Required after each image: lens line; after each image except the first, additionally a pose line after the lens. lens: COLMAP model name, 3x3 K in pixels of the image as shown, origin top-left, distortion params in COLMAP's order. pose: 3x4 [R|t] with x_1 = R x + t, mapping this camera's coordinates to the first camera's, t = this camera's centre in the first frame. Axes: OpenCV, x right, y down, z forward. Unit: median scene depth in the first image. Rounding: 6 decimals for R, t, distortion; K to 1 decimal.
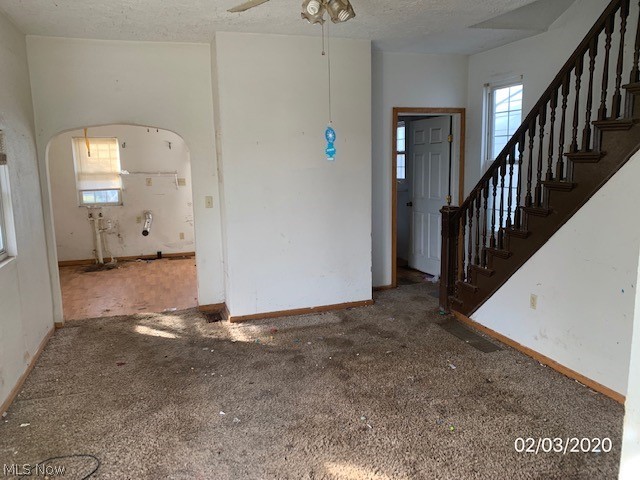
lens RADIAL K [[496.9, 0, 313.3], [0, 496.9, 232.1], [0, 0, 1]] dist [0.055788, -0.045115]
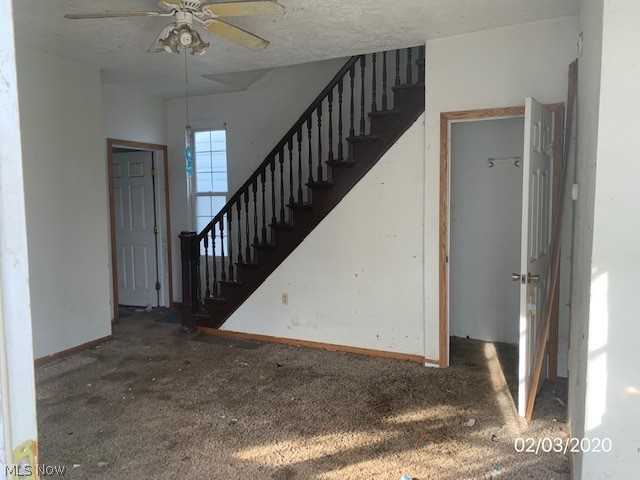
lens RADIAL K [[496.9, 0, 313.3], [0, 496.9, 232.1], [0, 0, 1]] dist [0.055788, -0.045115]
pose [[0.703384, -0.041181, 0.709616, -0.325038], [0.105283, 0.993345, -0.046712, 0.030243], [-0.702969, 0.107568, 0.703039, 0.039672]]
